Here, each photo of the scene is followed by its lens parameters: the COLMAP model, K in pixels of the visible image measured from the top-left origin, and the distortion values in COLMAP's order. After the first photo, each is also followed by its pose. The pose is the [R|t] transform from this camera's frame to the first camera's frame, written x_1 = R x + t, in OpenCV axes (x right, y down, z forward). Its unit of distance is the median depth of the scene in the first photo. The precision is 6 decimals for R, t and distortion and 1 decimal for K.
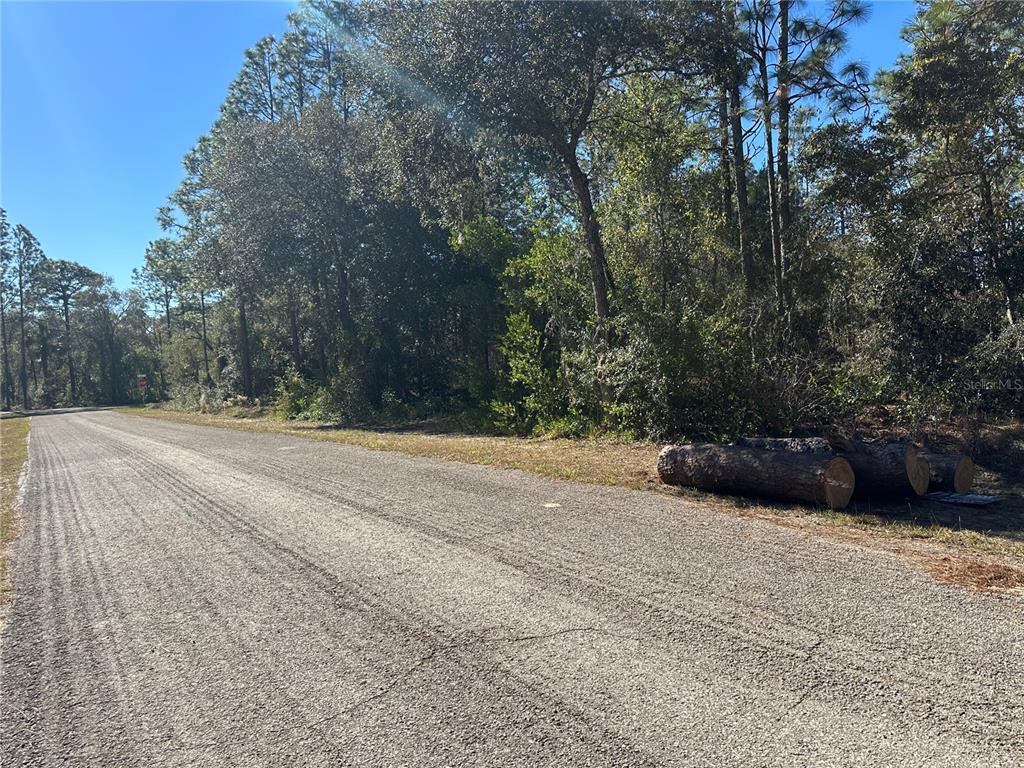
lens RADIAL K [[759.0, 0, 512.0], [0, 759.0, 384.0], [0, 0, 1]] dist [0.064298, -0.008284]
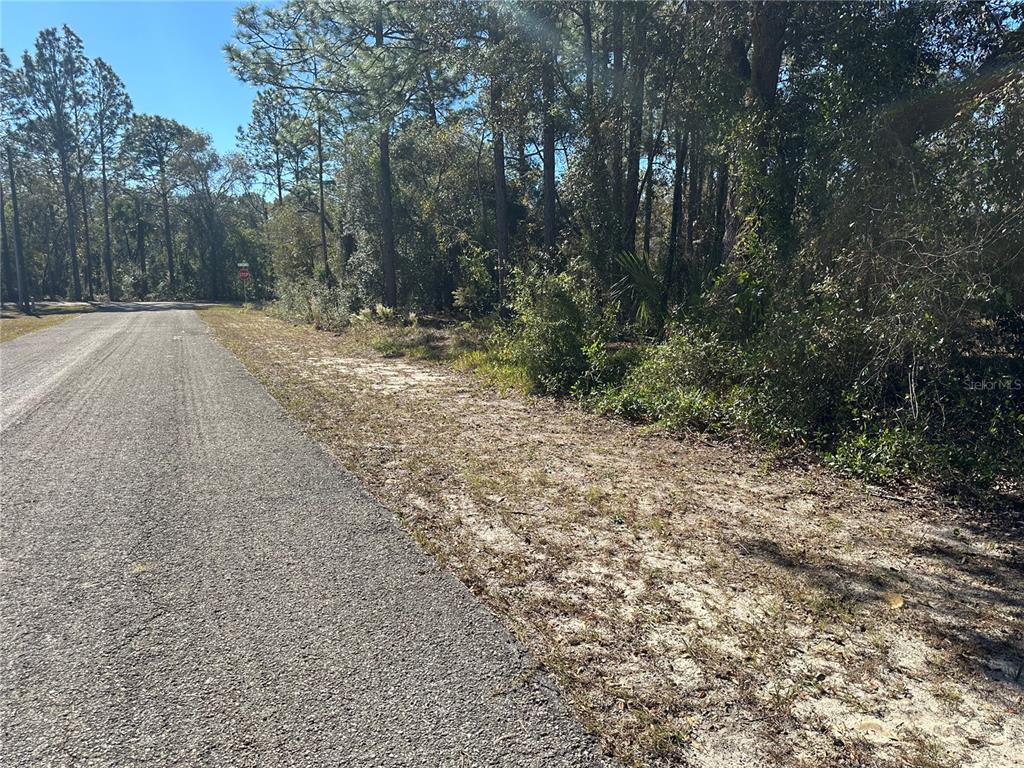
lens RADIAL K [[759.0, 0, 512.0], [0, 759.0, 384.0], [0, 0, 1]] dist [0.064298, -0.008284]
pose [[0.989021, 0.065853, -0.132294, -0.044343], [-0.049705, 0.991302, 0.121856, 0.000107], [0.139168, -0.113943, 0.983692, 0.111689]]
